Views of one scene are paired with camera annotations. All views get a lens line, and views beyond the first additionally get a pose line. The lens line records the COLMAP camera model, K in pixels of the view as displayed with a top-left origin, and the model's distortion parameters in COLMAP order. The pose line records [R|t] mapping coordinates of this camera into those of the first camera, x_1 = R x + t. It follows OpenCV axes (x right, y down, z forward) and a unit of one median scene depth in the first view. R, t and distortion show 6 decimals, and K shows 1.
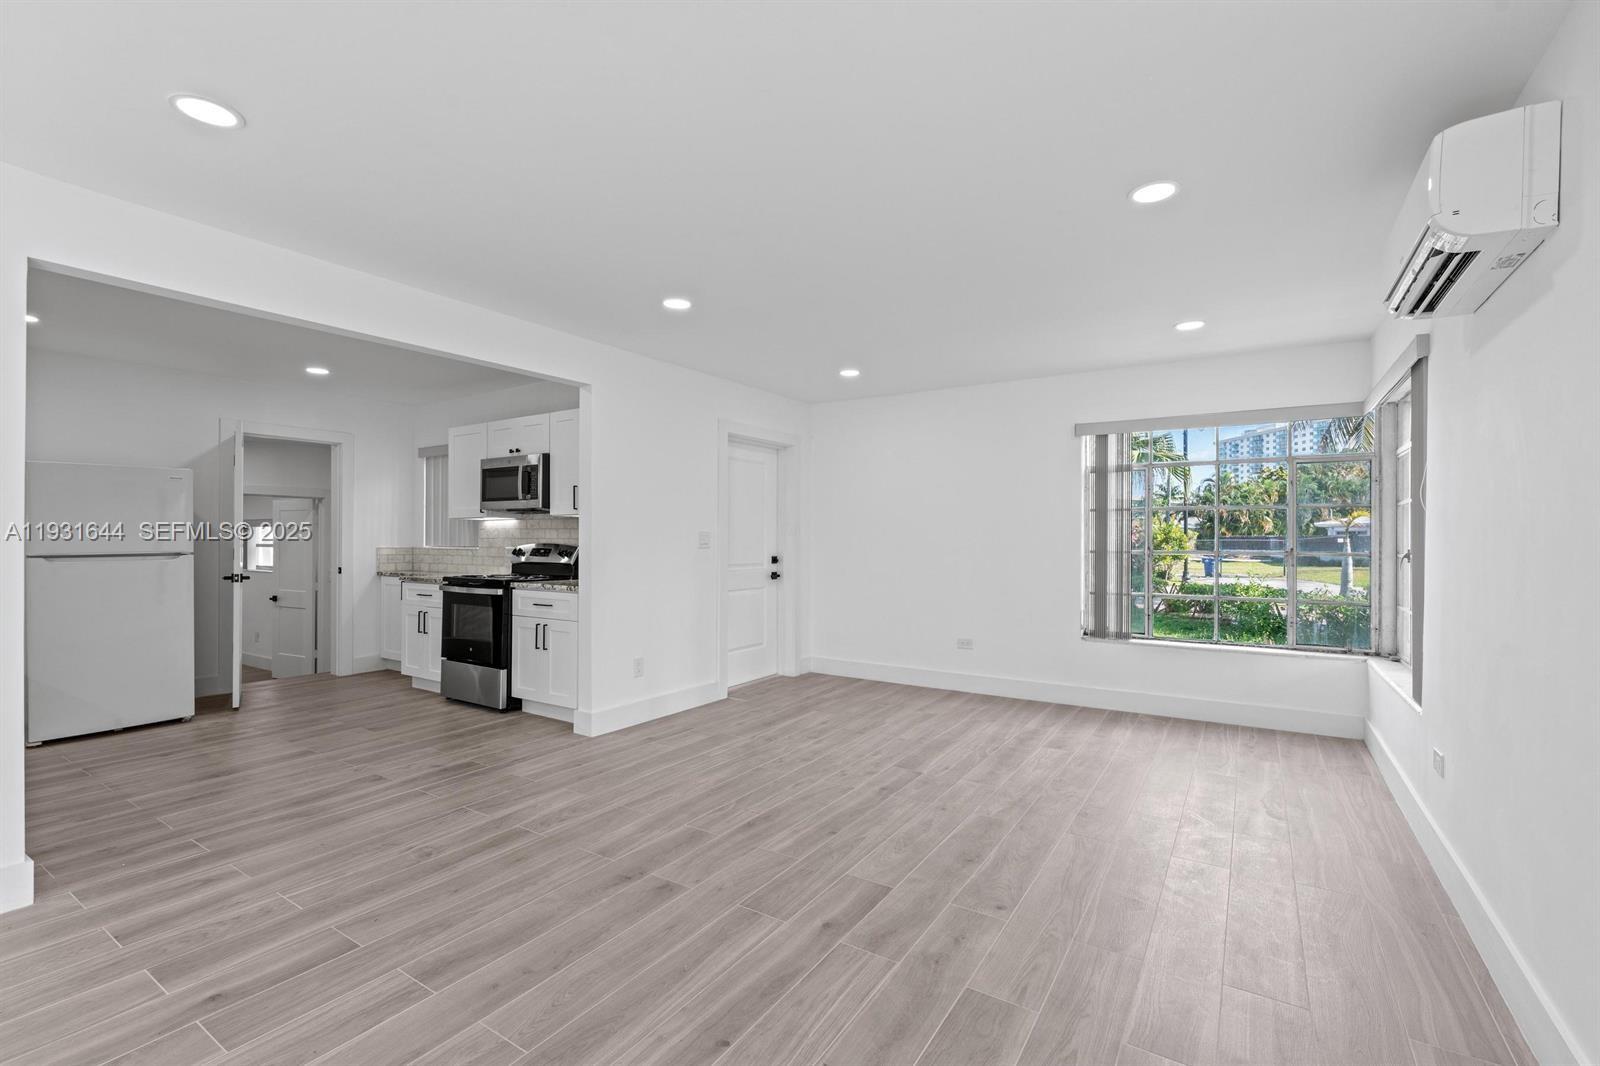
lens RADIAL K [[699.2, 0, 804.5], [0, 699.2, 534.9], [0, 0, 1]] dist [-0.004495, 0.000318]
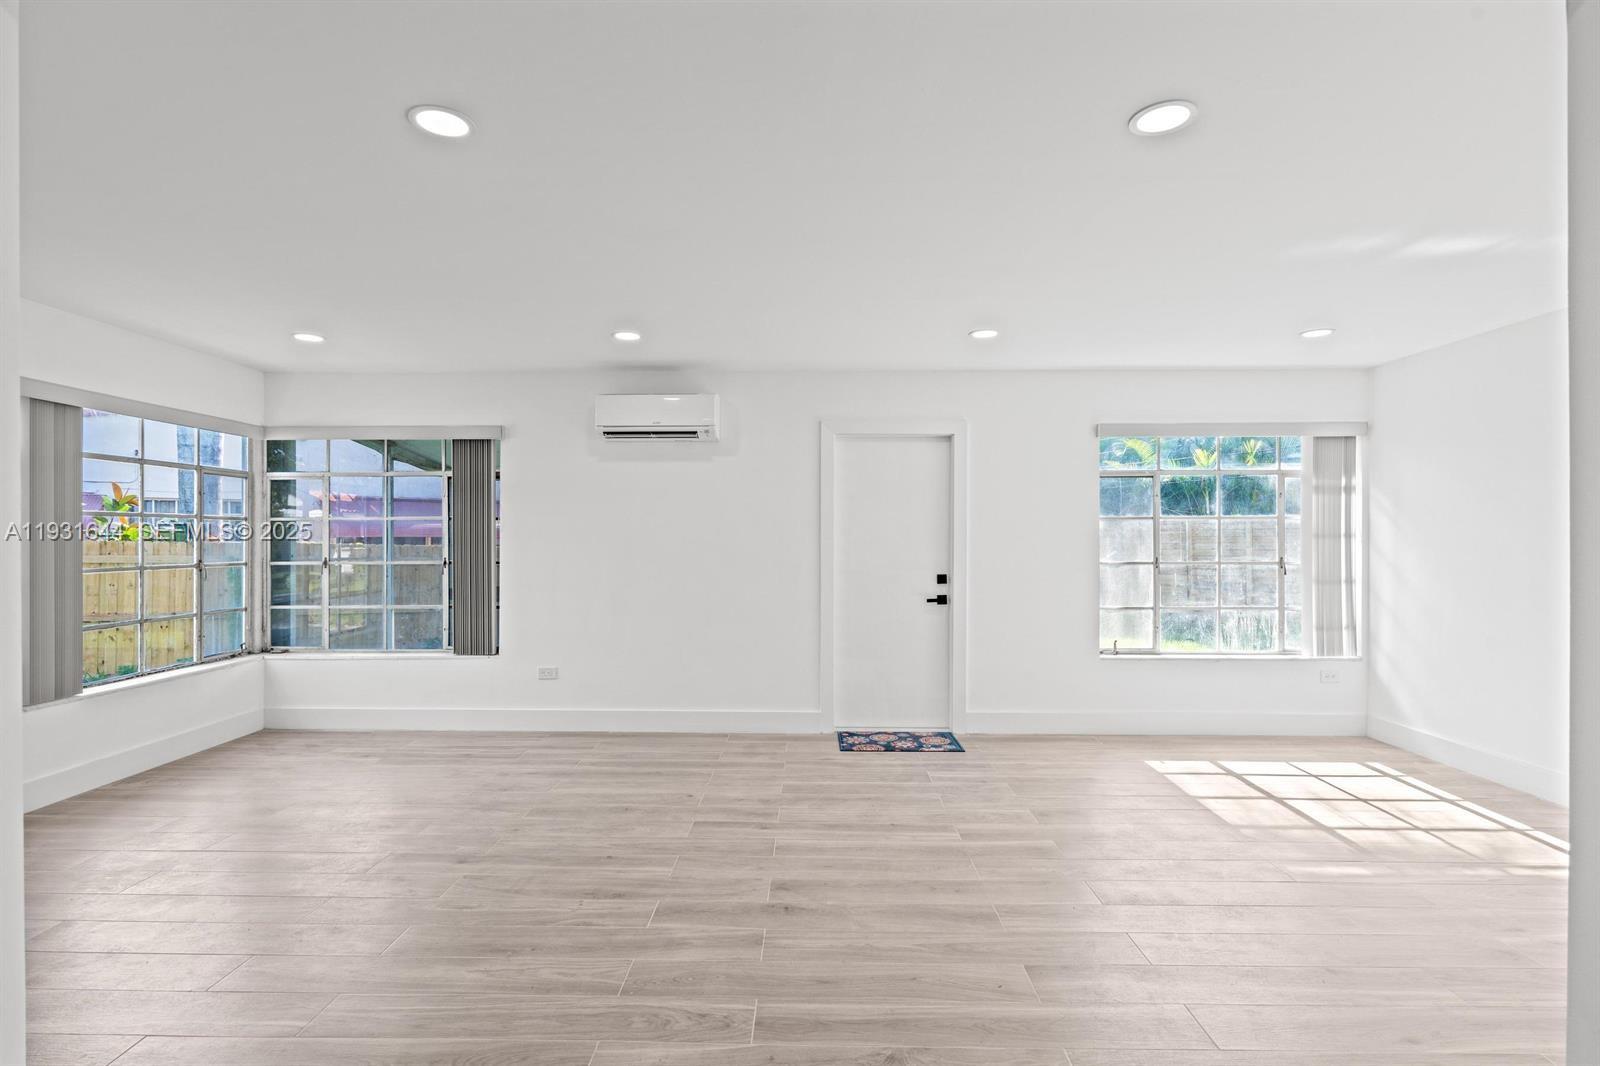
lens RADIAL K [[837.4, 0, 801.5], [0, 837.4, 536.3], [0, 0, 1]] dist [-0.003624, -0.000192]
pose [[-0.544825, -0.002942, 0.838544, -1.226672], [-0.008521, 0.999962, -0.002029, -0.022593], [-0.838506, -0.008251, -0.544829, 1.606928]]
